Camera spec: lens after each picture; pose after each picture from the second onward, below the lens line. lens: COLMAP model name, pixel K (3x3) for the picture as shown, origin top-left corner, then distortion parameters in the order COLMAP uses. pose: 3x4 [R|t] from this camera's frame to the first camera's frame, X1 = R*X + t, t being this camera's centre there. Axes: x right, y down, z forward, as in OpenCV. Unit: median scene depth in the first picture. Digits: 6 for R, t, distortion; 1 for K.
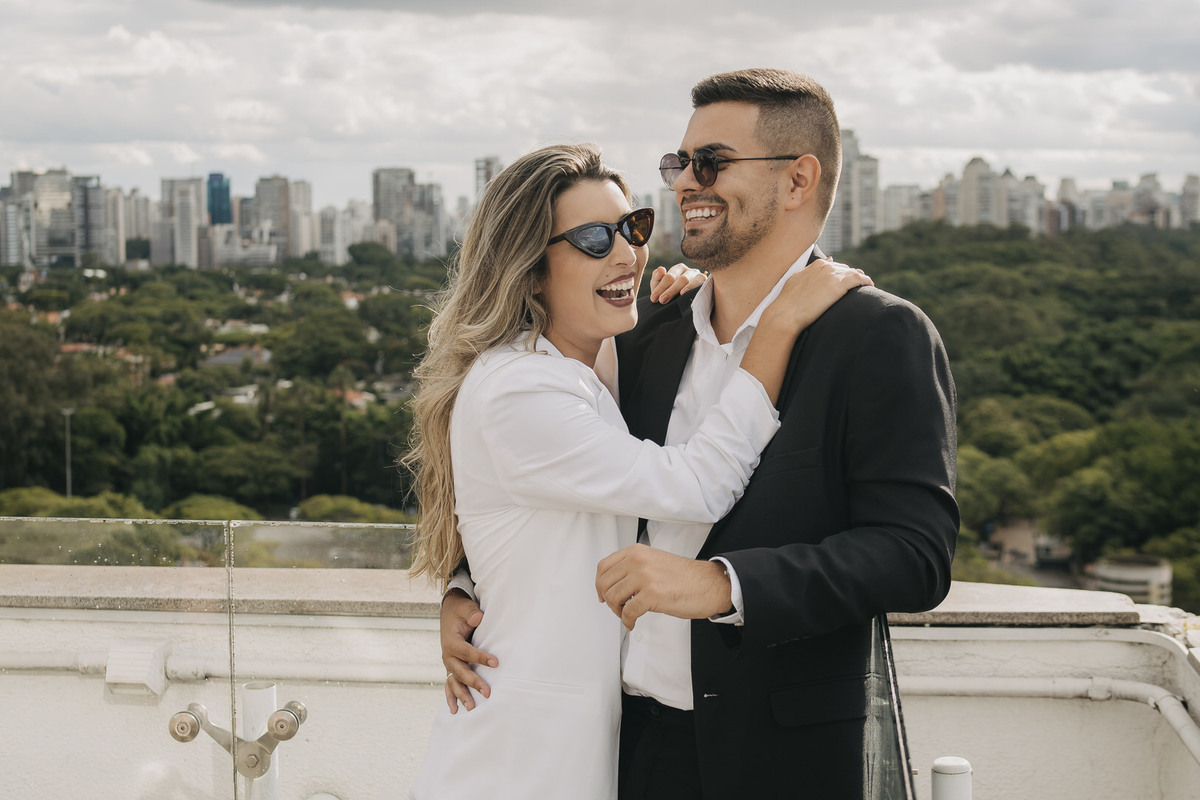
lens RADIAL K [[1858.5, 0, 600.0], [0, 1858.5, 400.0], [0, 0, 1]] dist [0.026421, 0.016878]
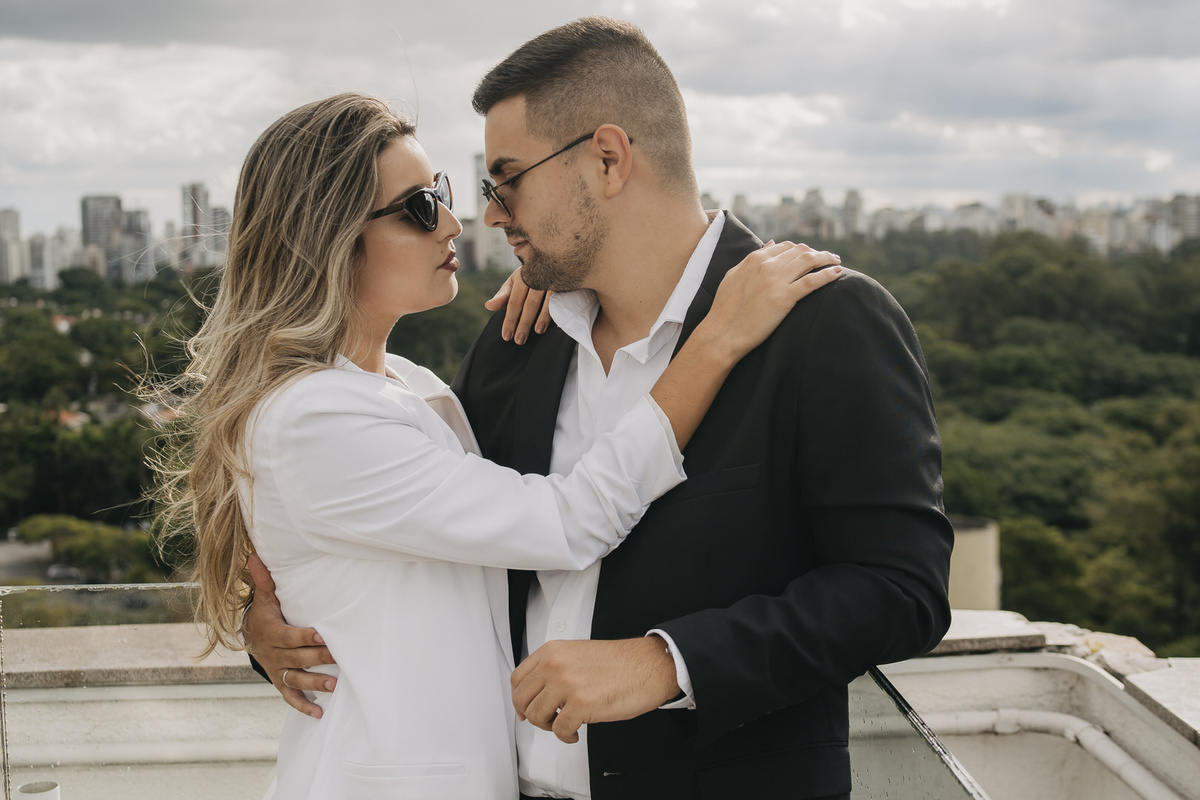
lens RADIAL K [[1749.7, 0, 600.0], [0, 1749.7, 400.0], [0, 0, 1]] dist [-0.017478, 0.016683]
pose [[0.986012, -0.033698, 0.163234, -0.057407], [0.034424, 0.999406, -0.001623, -0.005658], [-0.163083, 0.007220, 0.986586, 0.196740]]
